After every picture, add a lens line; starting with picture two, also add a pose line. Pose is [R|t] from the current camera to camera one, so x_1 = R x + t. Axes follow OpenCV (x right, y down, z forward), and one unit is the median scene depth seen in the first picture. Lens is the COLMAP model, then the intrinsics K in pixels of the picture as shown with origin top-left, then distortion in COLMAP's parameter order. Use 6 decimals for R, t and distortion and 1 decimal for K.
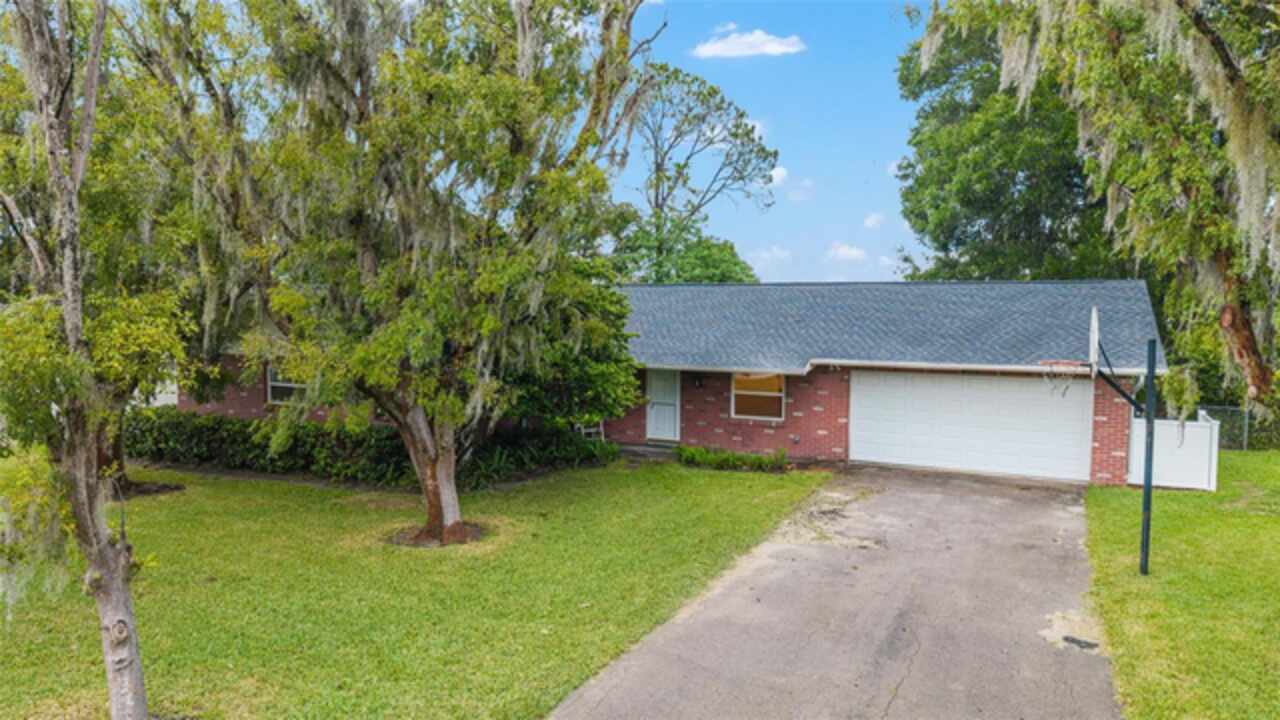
lens RADIAL K [[873.2, 0, 640.6], [0, 873.2, 361.6], [0, 0, 1]] dist [0.010138, -0.006891]
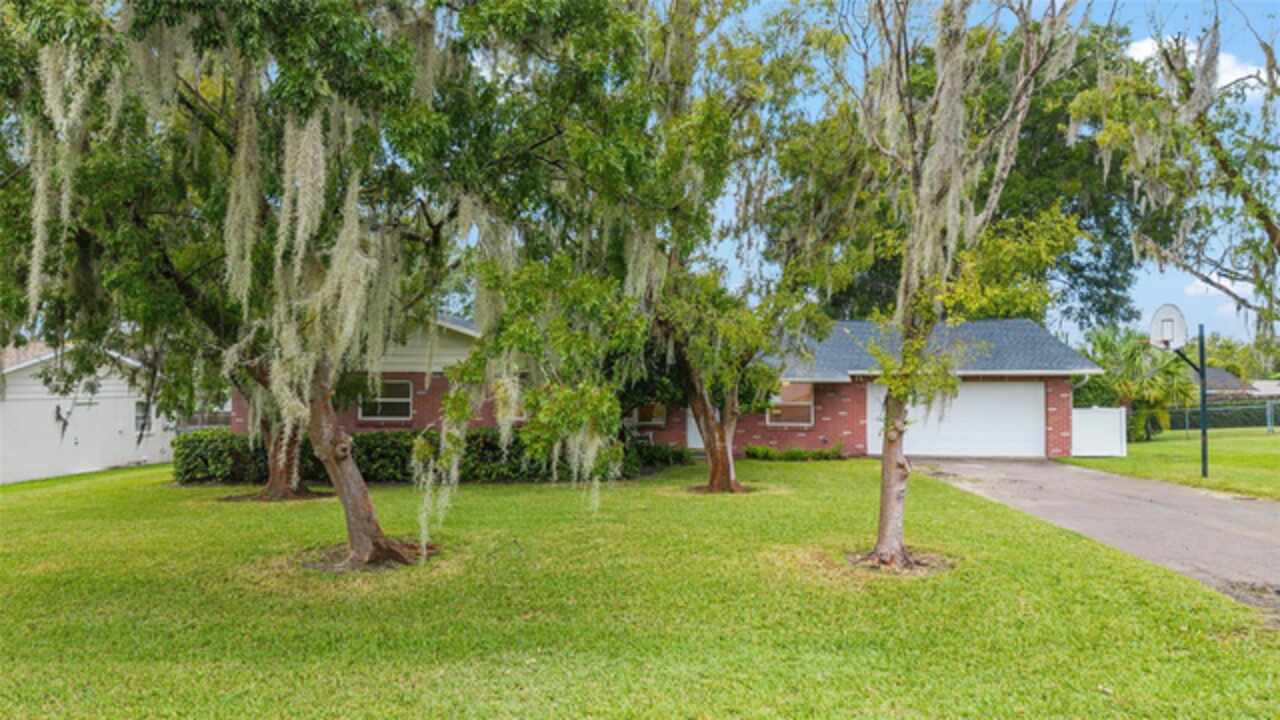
lens RADIAL K [[873.2, 0, 640.4], [0, 873.2, 361.5], [0, 0, 1]] dist [0.010138, -0.006891]
pose [[0.934733, 0.006386, 0.355293, -0.803804], [0.028964, 0.995142, -0.094088, 0.142305], [-0.354168, 0.098238, 0.930008, -0.083985]]
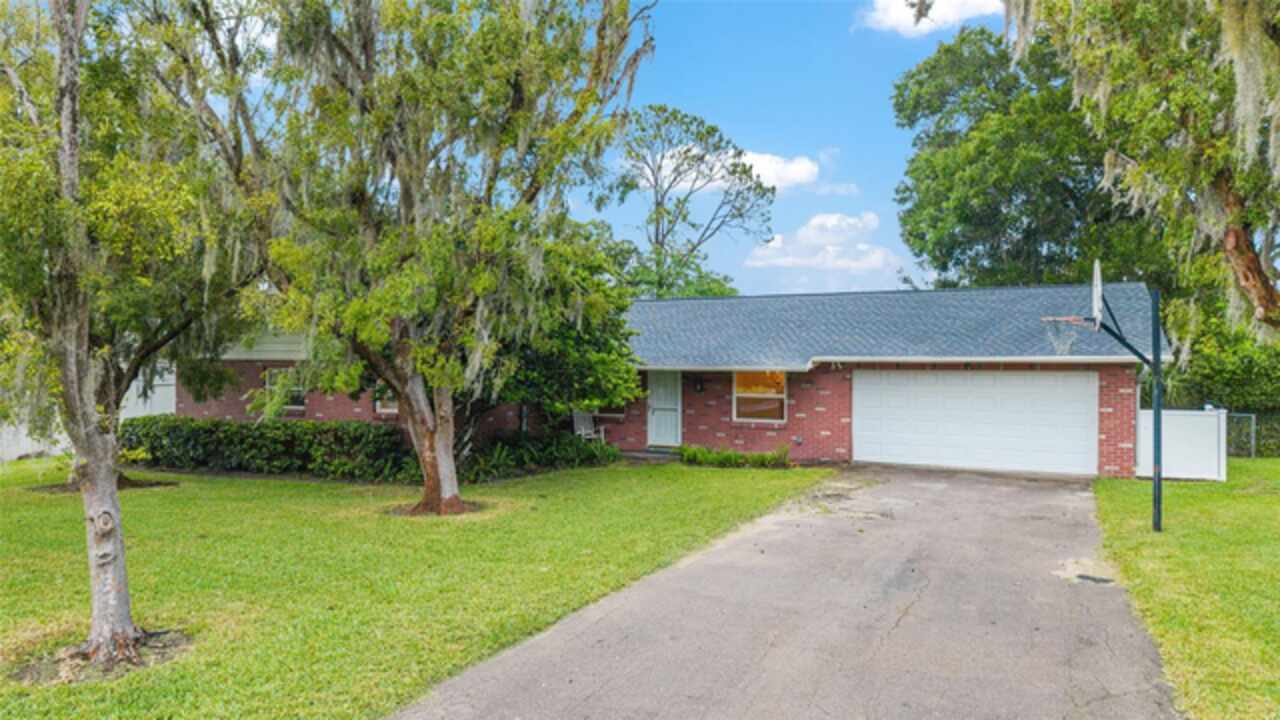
lens RADIAL K [[873.2, 0, 640.5], [0, 873.2, 360.2], [0, 0, 1]] dist [0.010138, -0.006891]
pose [[0.999996, -0.002595, -0.000915, -0.000011], [0.002526, 0.997648, -0.068494, 0.105943], [0.001091, 0.068491, 0.997651, 0.011096]]
